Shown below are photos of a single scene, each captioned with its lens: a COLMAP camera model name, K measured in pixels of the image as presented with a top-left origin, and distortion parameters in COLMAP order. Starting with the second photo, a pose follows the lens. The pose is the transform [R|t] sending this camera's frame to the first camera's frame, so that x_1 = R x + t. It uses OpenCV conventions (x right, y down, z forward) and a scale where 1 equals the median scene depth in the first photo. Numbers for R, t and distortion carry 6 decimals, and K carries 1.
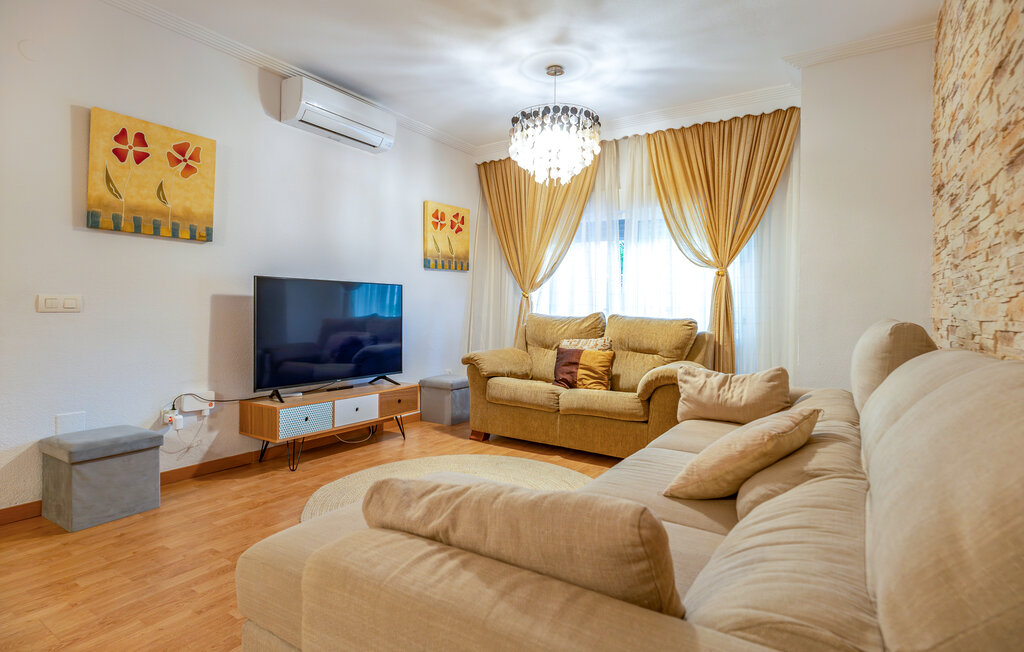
lens RADIAL K [[525.4, 0, 491.2], [0, 525.4, 312.7], [0, 0, 1]] dist [0.002145, 0.000768]
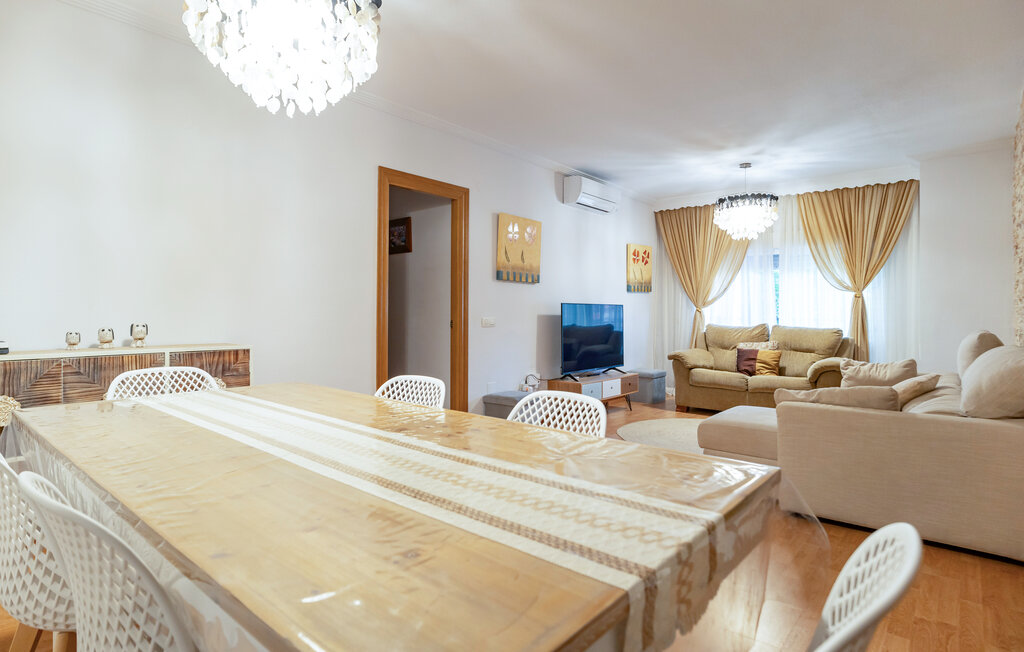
lens RADIAL K [[527.9, 0, 511.8], [0, 527.9, 314.3], [0, 0, 1]] dist [0.000621, -0.000078]
pose [[0.994454, -0.005632, -0.105025, -0.349747], [0.004934, 0.999964, -0.006907, -0.020544], [0.105060, 0.006351, 0.994446, -0.523566]]
